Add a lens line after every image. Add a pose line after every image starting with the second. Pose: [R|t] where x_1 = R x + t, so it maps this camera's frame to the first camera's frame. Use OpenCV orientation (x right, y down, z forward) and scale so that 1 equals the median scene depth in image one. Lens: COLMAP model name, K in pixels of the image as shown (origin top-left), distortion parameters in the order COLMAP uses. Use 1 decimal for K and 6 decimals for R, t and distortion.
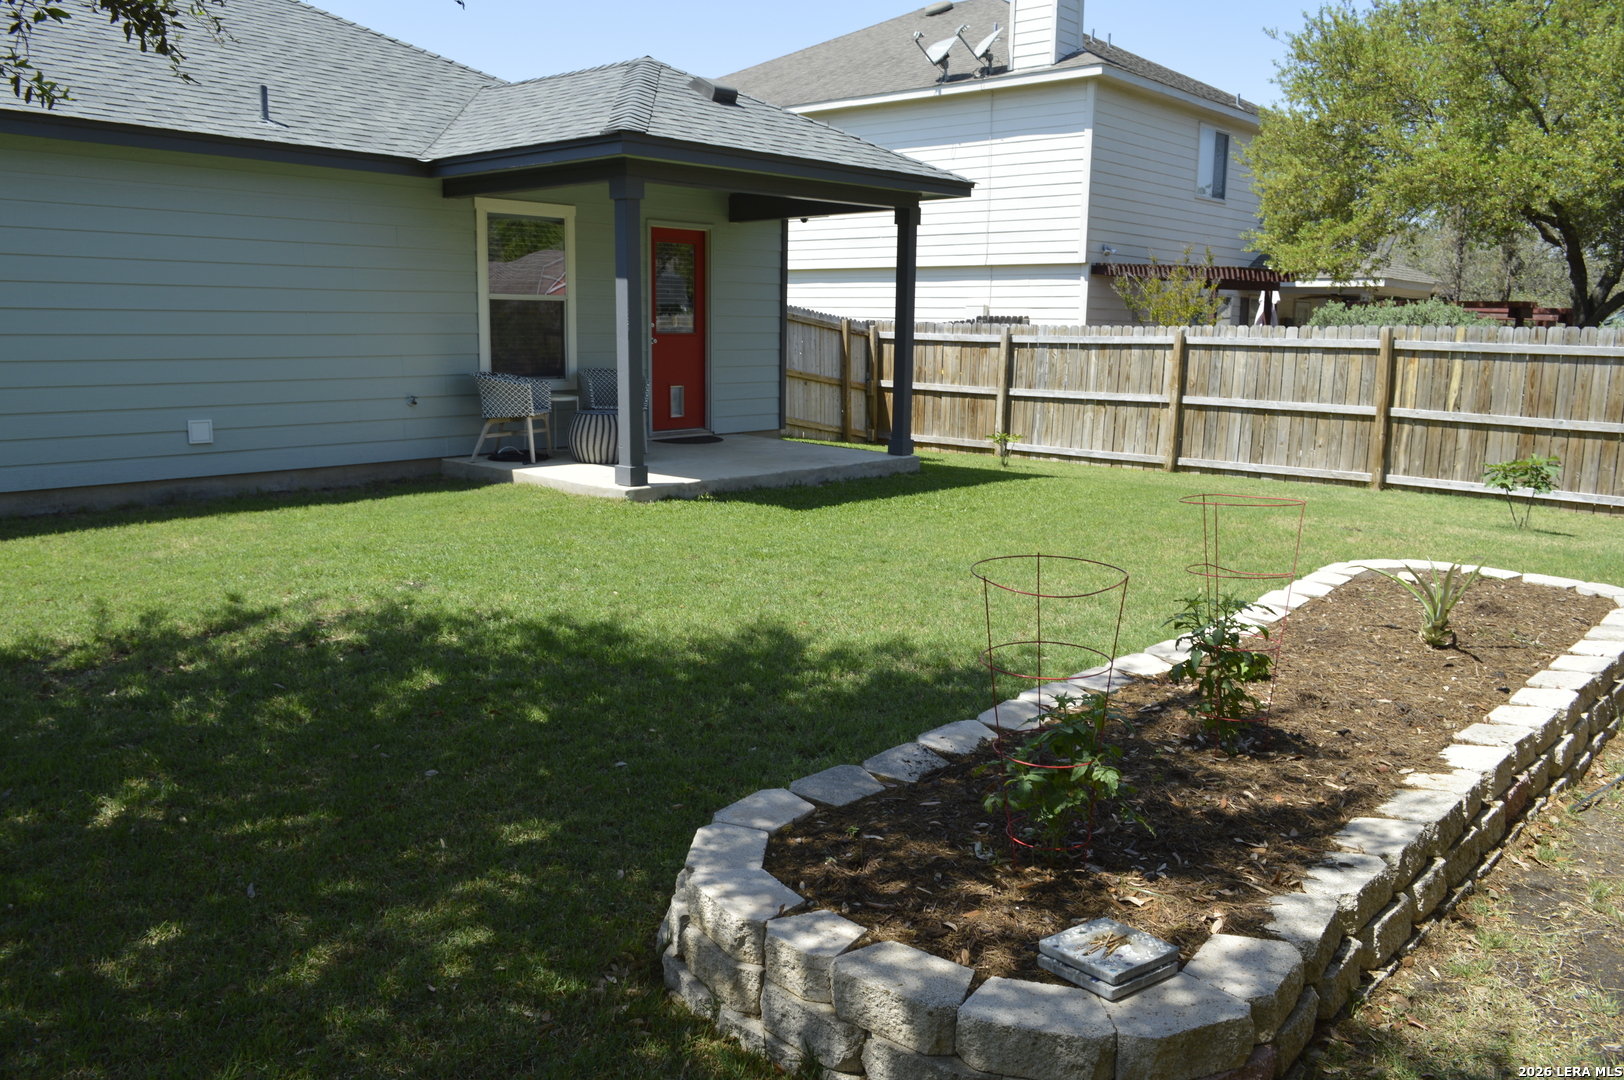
lens RADIAL K [[1278.5, 0, 812.0], [0, 1278.5, 540.0], [0, 0, 1]] dist [-0.019084, 0.006139]
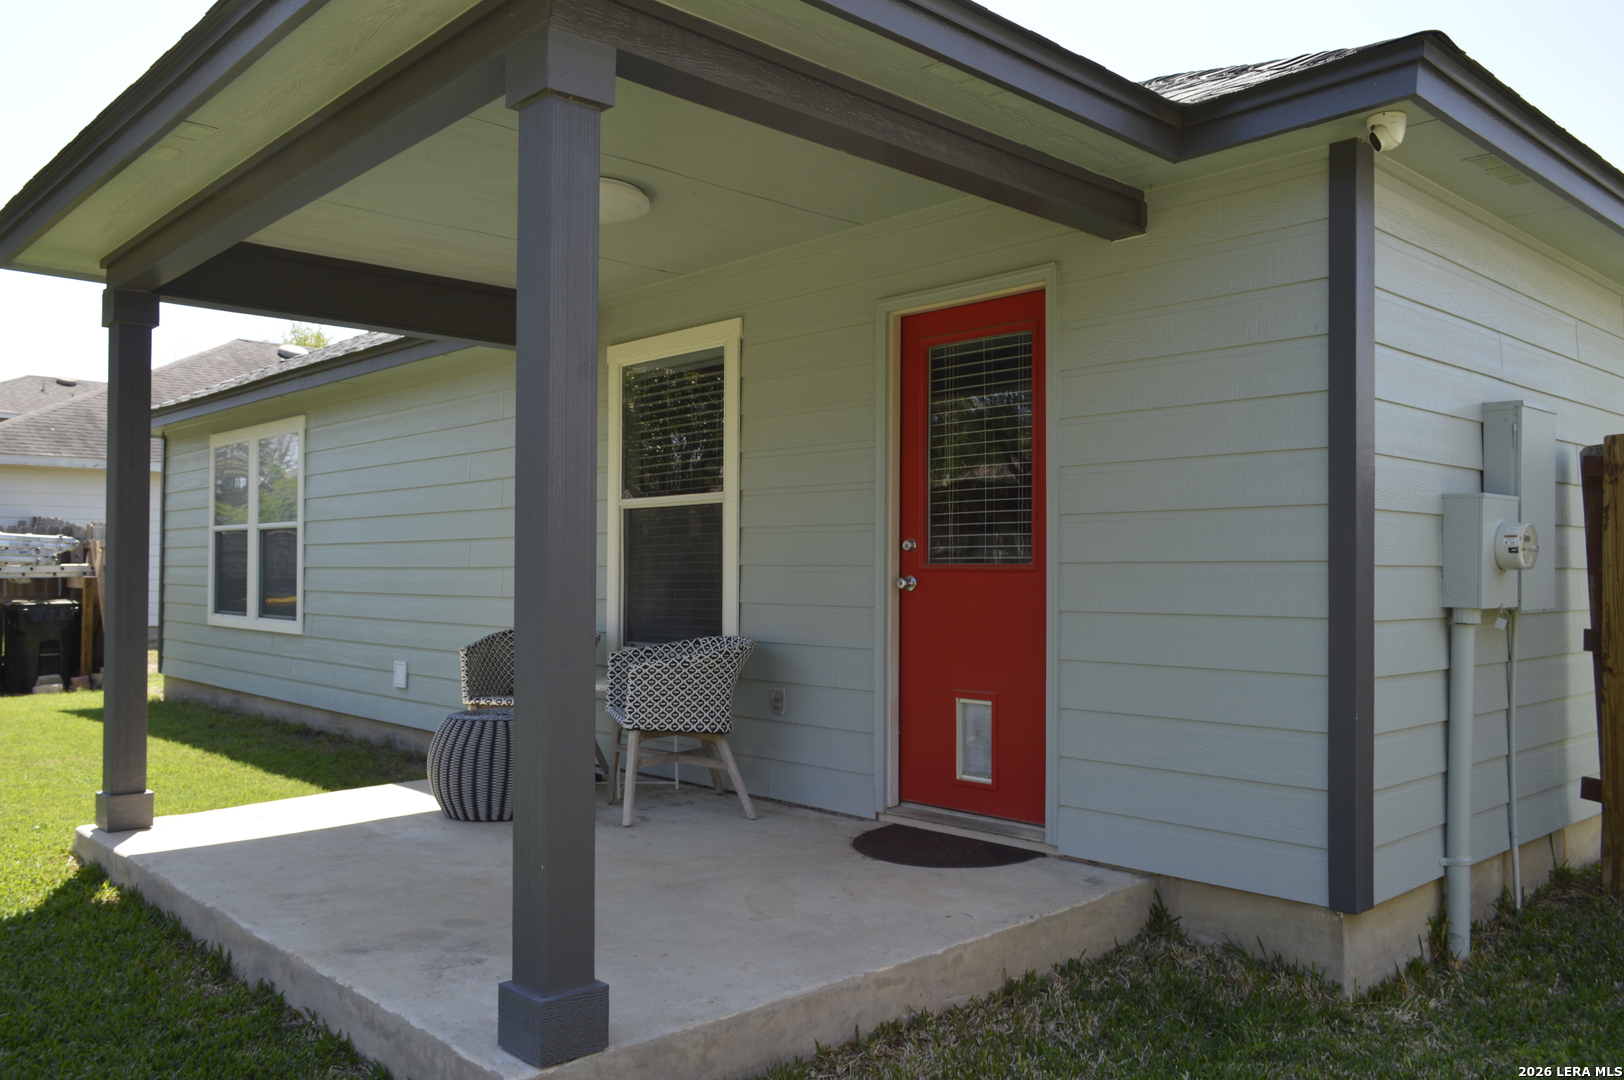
lens RADIAL K [[1278.5, 0, 812.0], [0, 1278.5, 540.0], [0, 0, 1]] dist [-0.019084, 0.006139]
pose [[-0.097928, -0.034907, -0.994581, 0.239820], [-0.169758, 0.985324, -0.017867, -0.129301], [0.980608, 0.167089, -0.102416, 0.832297]]
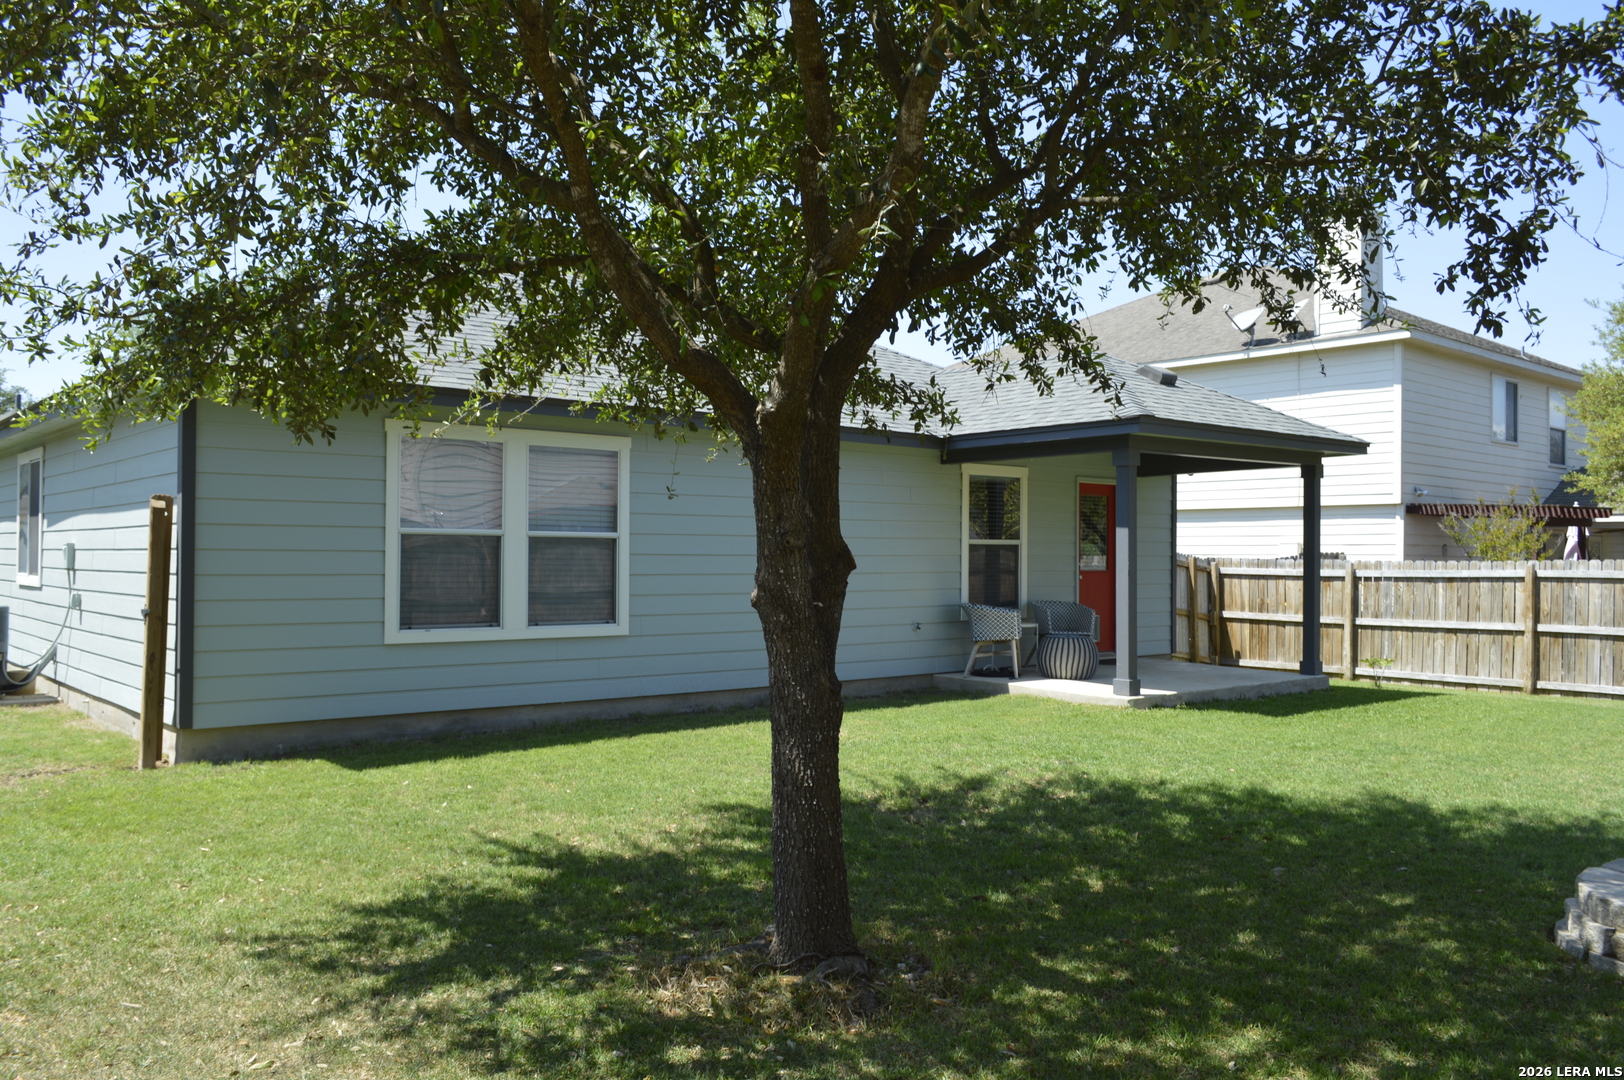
lens RADIAL K [[1278.5, 0, 812.0], [0, 1278.5, 540.0], [0, 0, 1]] dist [-0.019084, 0.006139]
pose [[0.989760, -0.009180, -0.142447, -0.164333], [-0.016906, 0.983368, -0.180838, 0.022556], [0.141738, 0.181394, 0.973142, -0.152871]]
